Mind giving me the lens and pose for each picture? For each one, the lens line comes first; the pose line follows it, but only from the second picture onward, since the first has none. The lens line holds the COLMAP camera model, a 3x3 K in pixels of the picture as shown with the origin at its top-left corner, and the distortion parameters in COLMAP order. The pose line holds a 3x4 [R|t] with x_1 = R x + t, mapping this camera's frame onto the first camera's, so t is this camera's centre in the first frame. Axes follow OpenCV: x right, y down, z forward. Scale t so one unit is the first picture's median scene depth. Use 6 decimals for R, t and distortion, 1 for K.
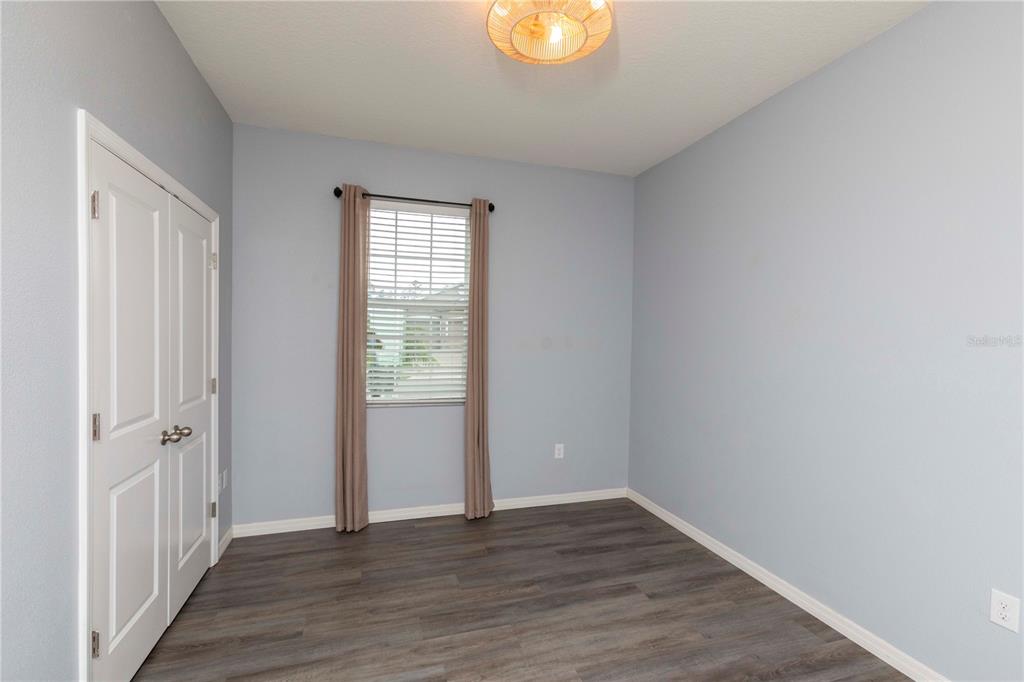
lens RADIAL K [[454.7, 0, 506.1], [0, 454.7, 351.8], [0, 0, 1]] dist [-0.002300, 0.004491]
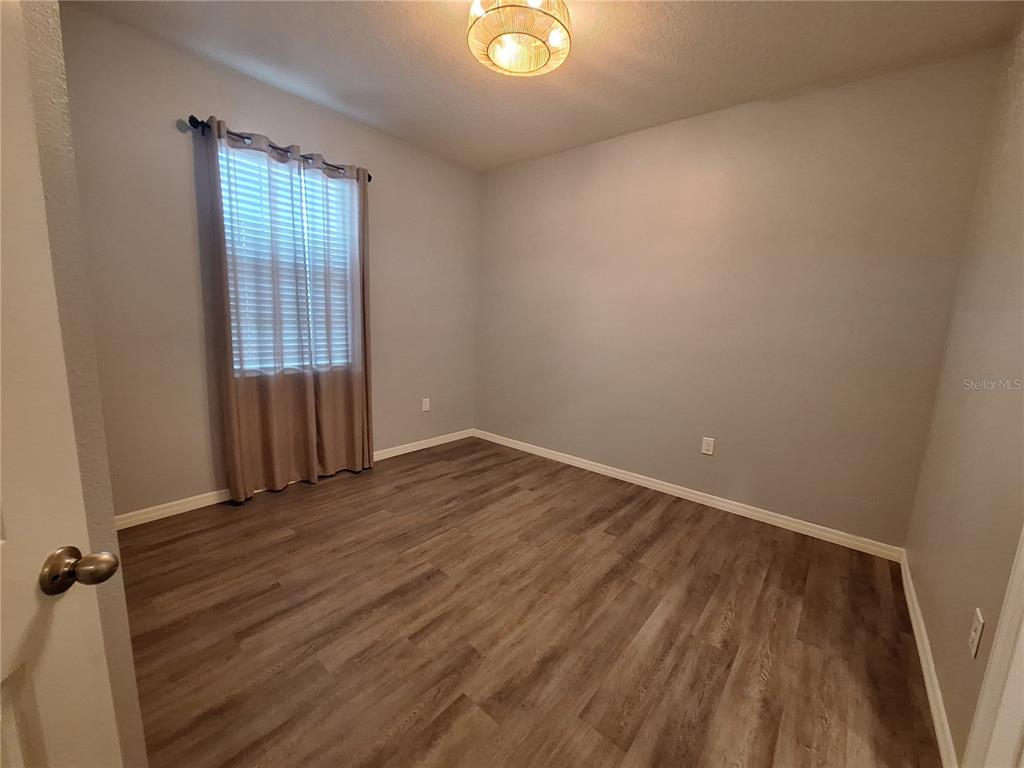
lens RADIAL K [[410.1, 0, 532.1], [0, 410.1, 376.7], [0, 0, 1]] dist [-0.003271, -0.000057]
pose [[0.827218, -0.057959, 0.558883, -0.361528], [-0.011042, 0.992797, 0.119301, 0.024330], [-0.561772, -0.104859, 0.820620, -0.031909]]
